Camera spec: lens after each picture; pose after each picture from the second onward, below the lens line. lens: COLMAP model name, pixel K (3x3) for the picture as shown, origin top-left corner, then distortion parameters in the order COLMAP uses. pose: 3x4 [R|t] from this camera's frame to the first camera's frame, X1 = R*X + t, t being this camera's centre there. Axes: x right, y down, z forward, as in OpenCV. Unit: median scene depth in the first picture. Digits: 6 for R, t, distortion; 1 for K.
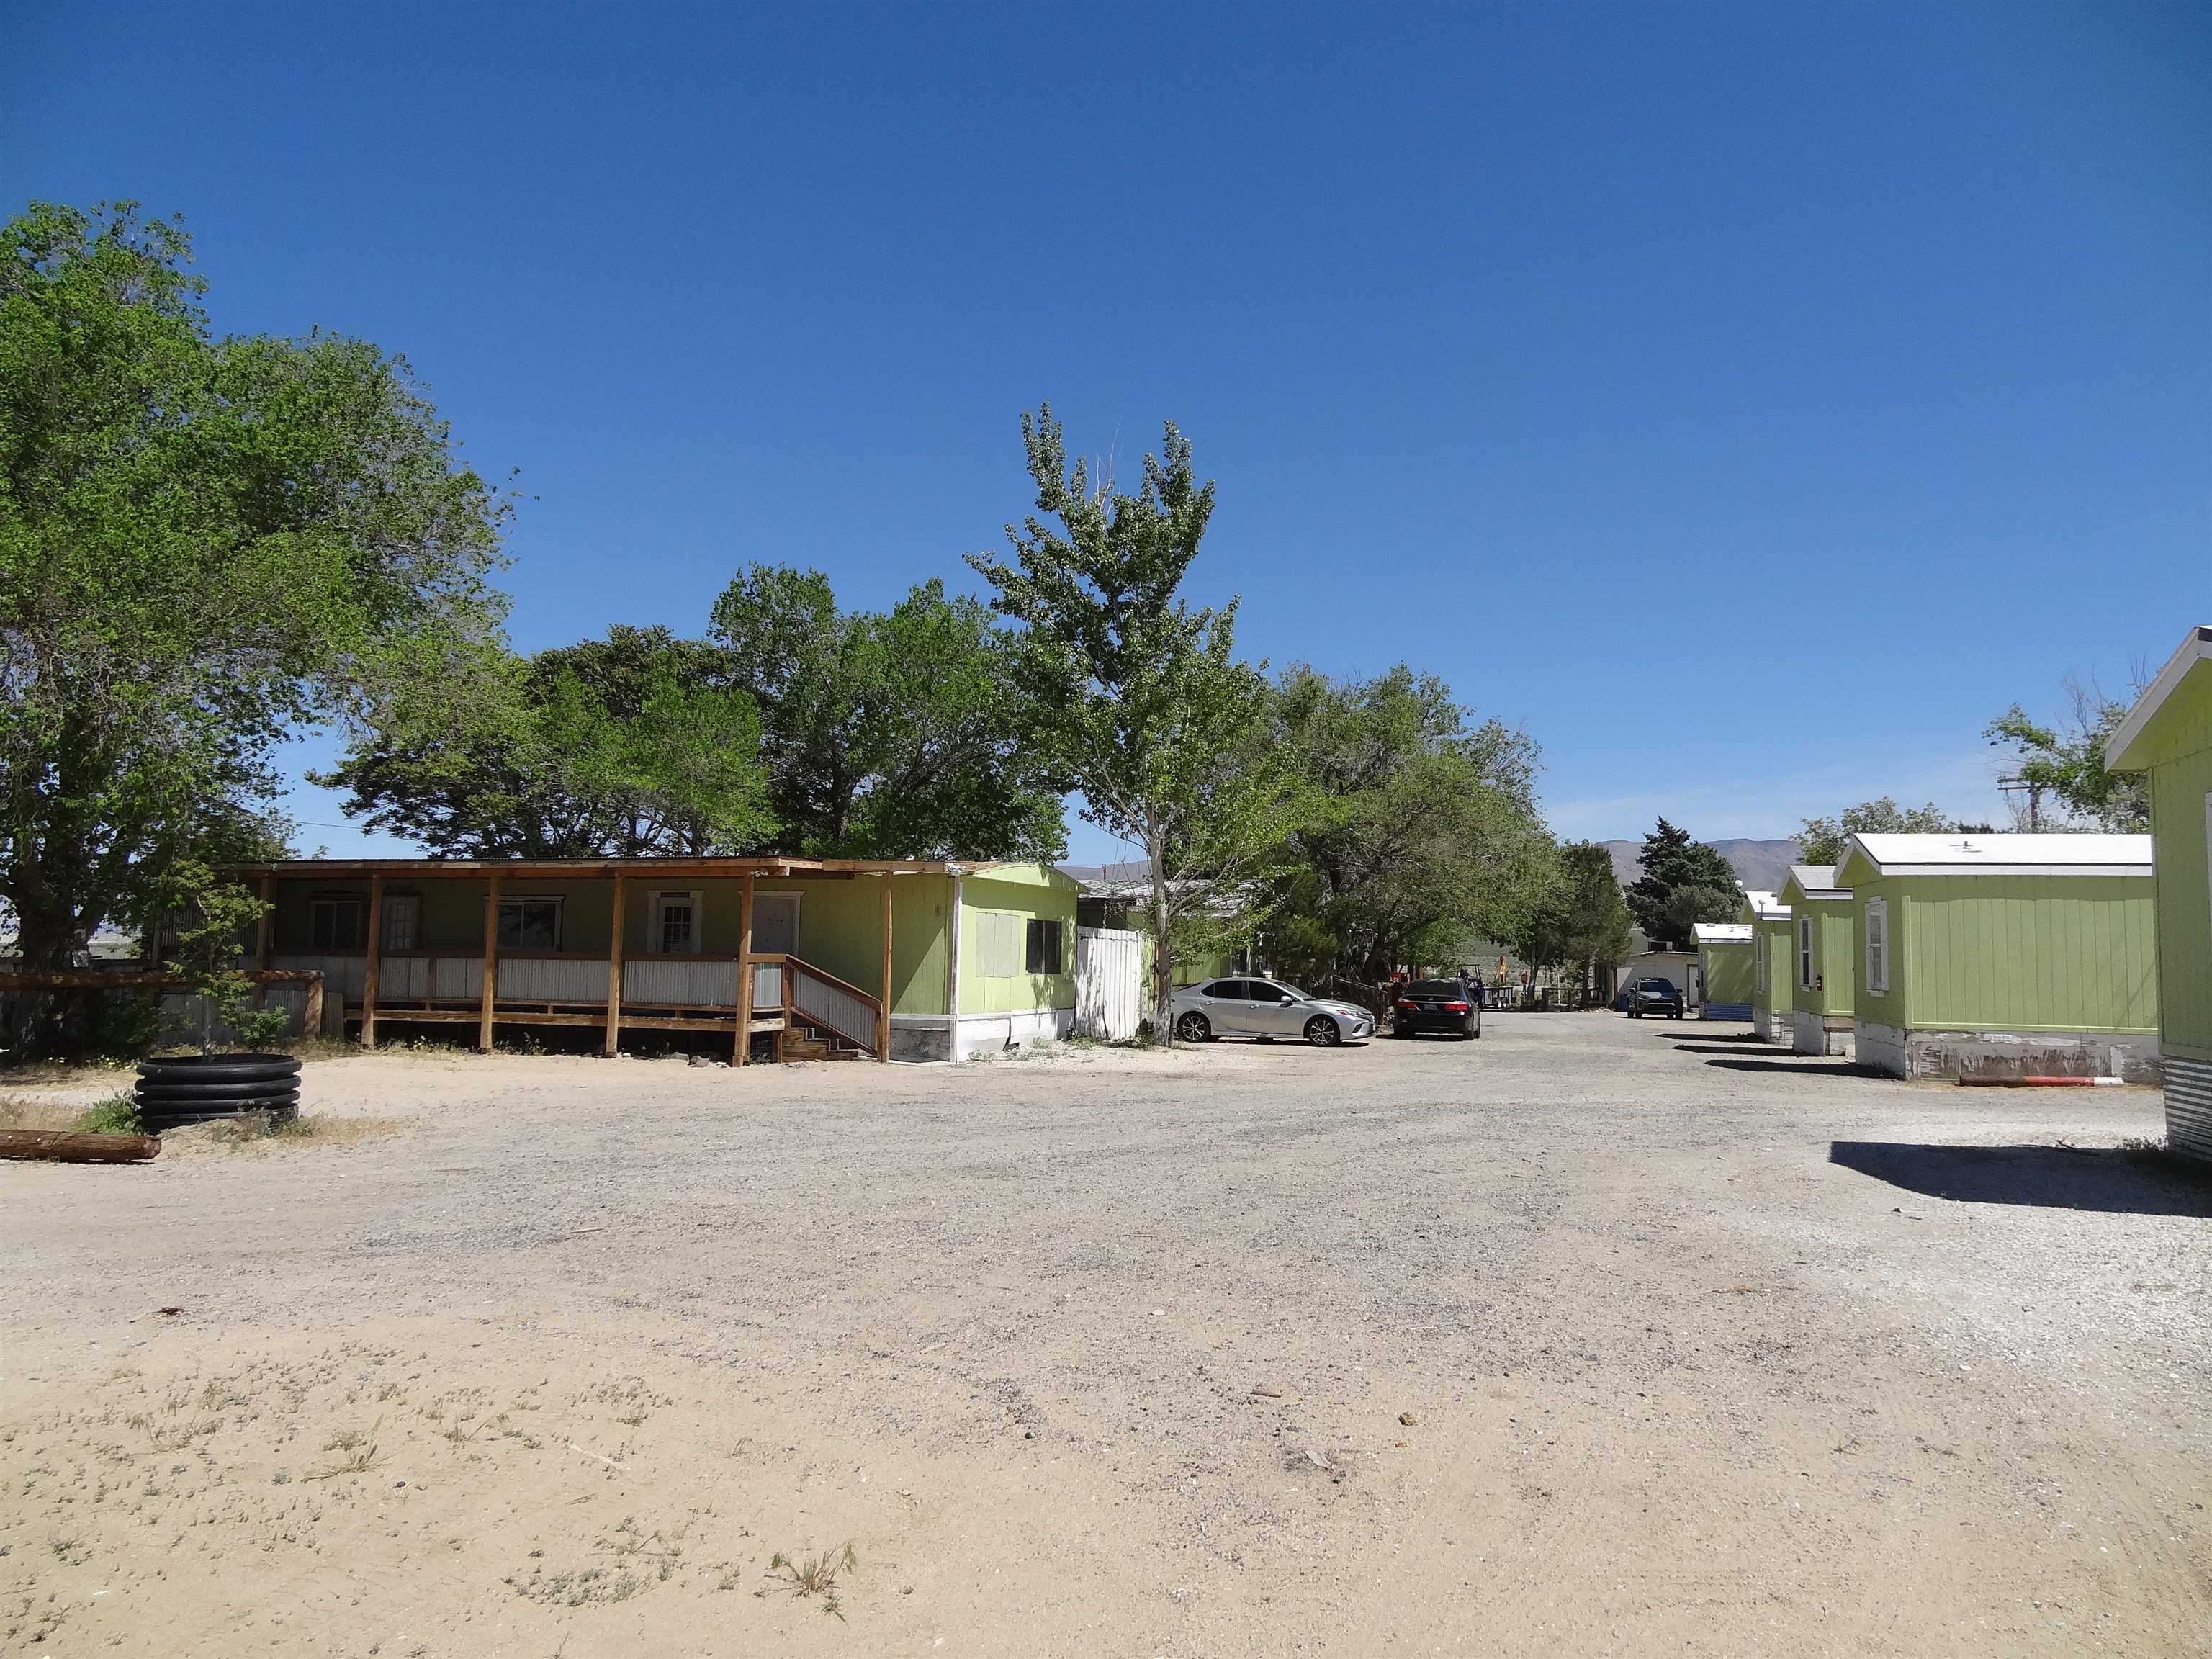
lens RADIAL K [[1579.2, 0, 1106.0], [0, 1579.2, 829.5], [0, 0, 1]] dist [0.012187, 0.001968]
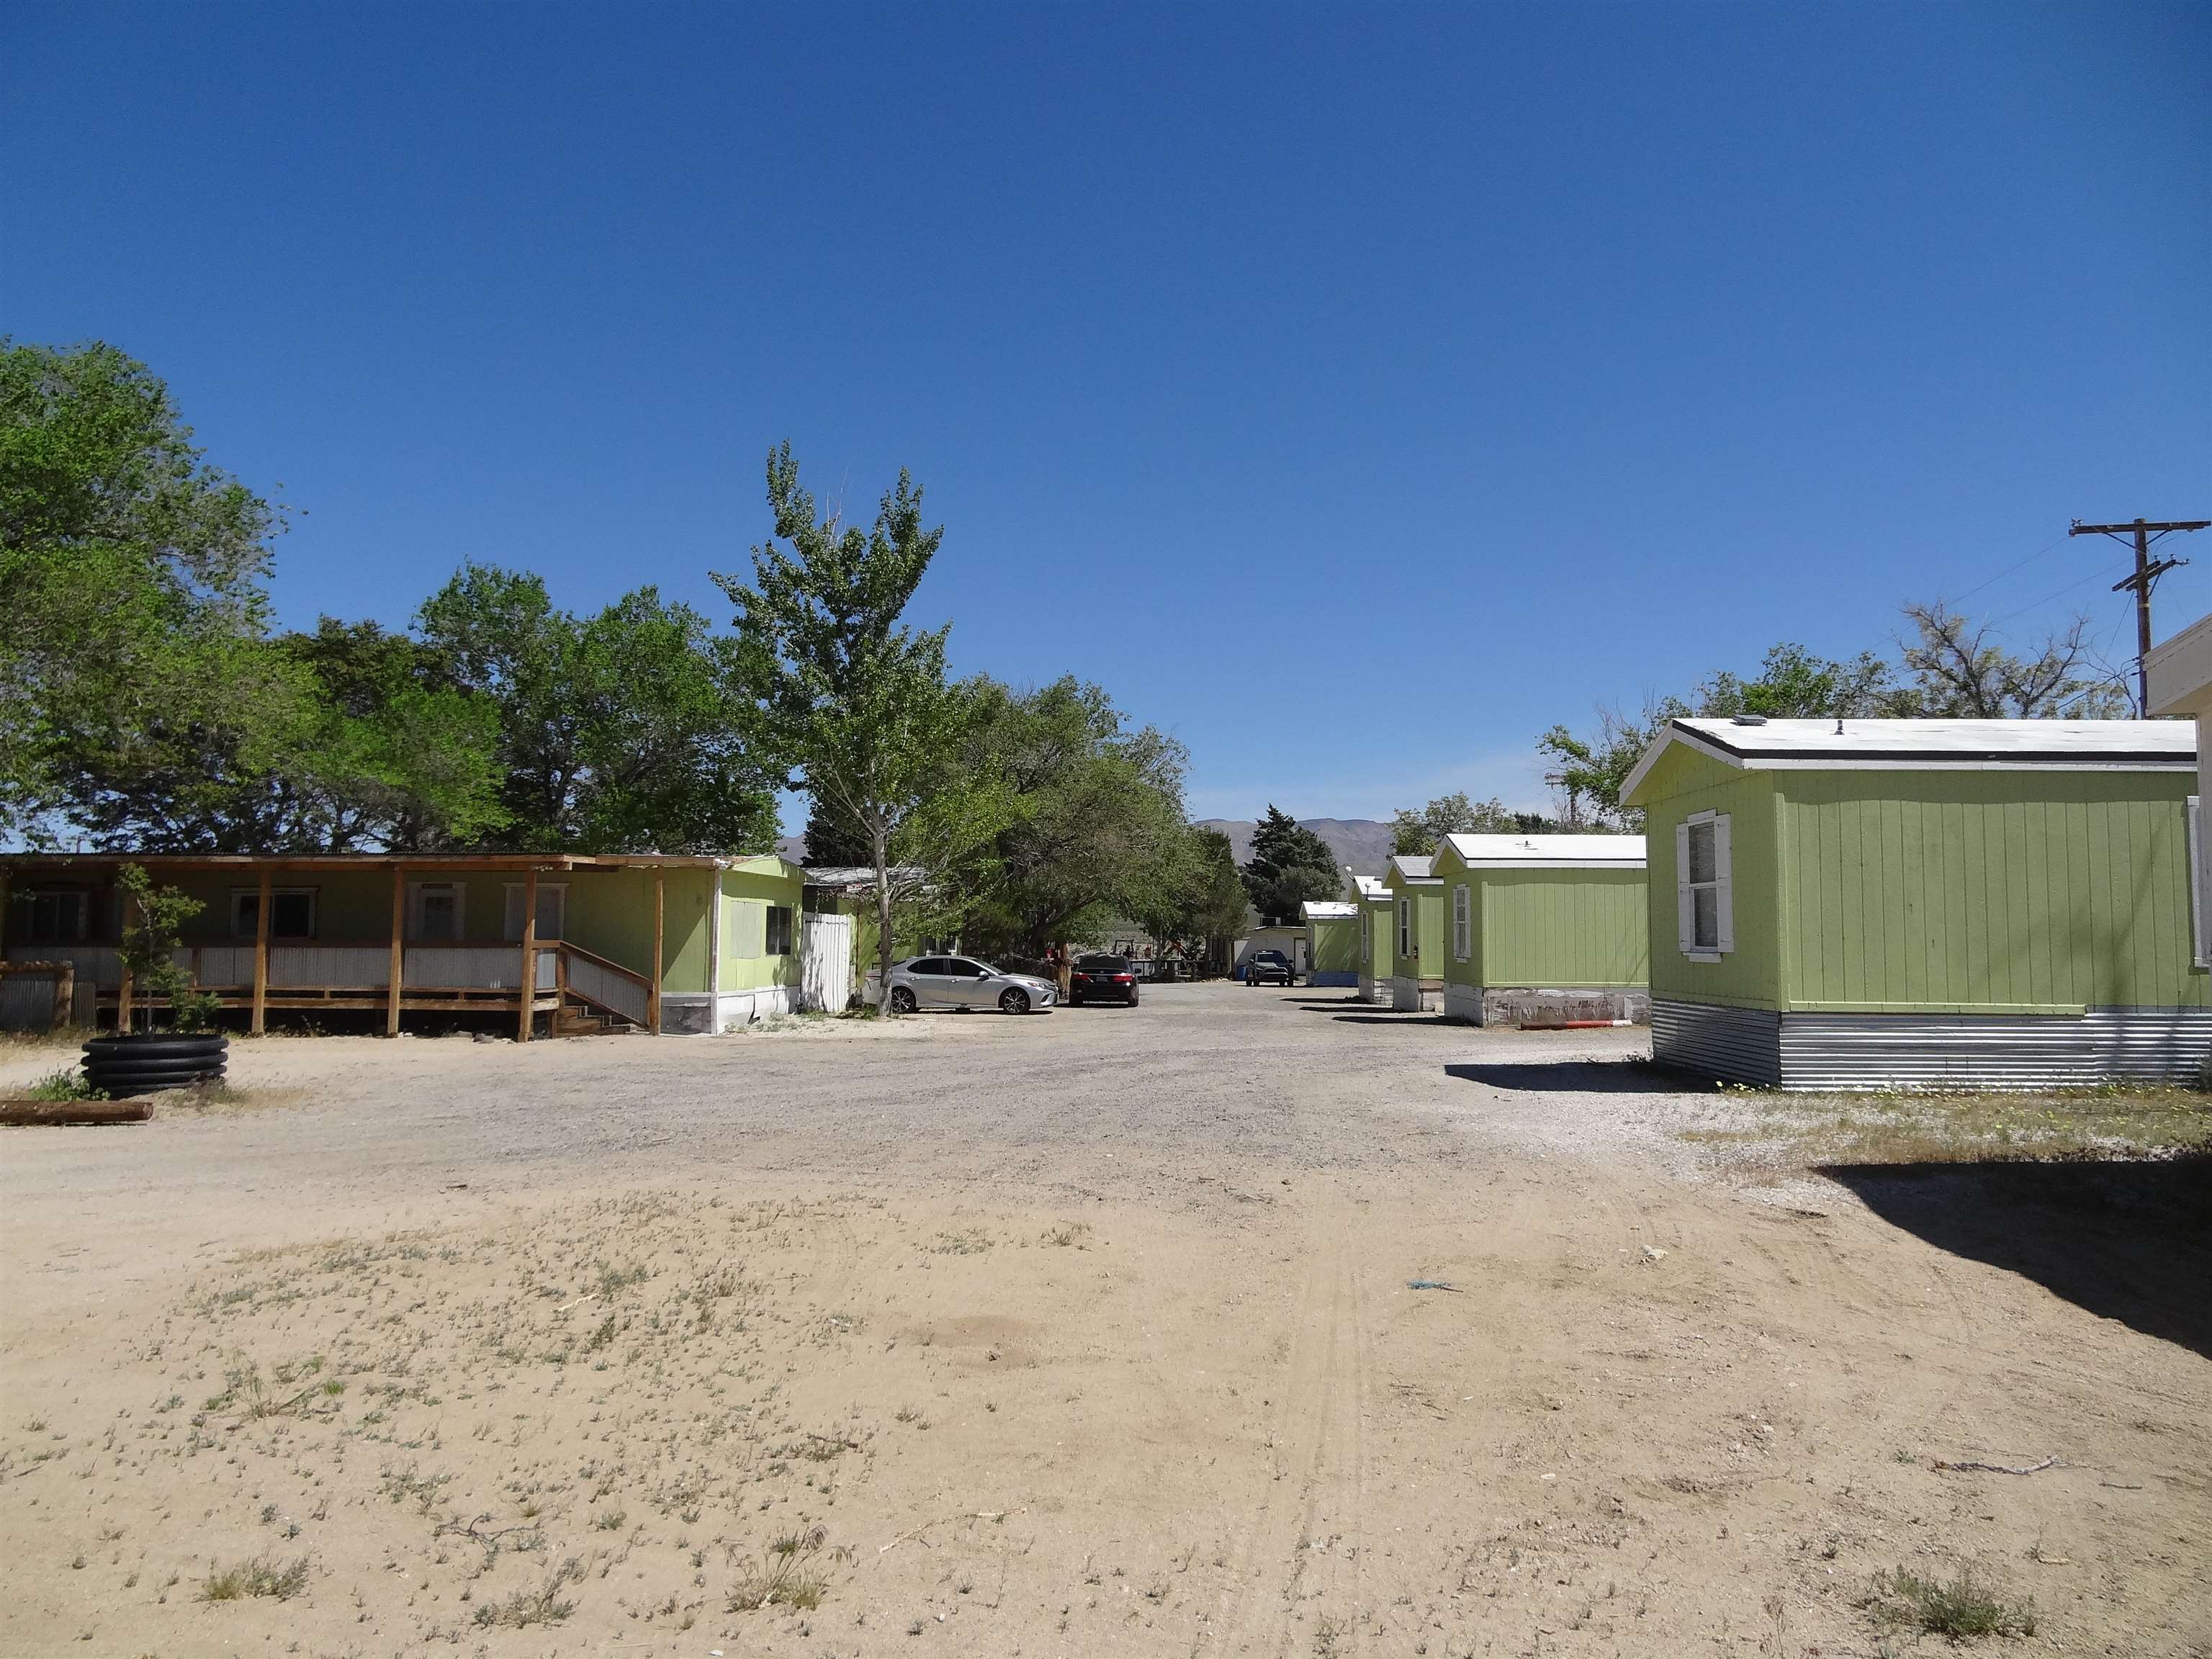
lens RADIAL K [[1573.5, 0, 1106.0], [0, 1573.5, 829.5], [0, 0, 1]] dist [-0.005858, -0.000550]
pose [[0.970924, 0.004345, 0.239347, -0.081037], [-0.007721, 0.999883, 0.013168, -0.013698], [-0.239262, -0.014633, 0.970845, -0.134766]]
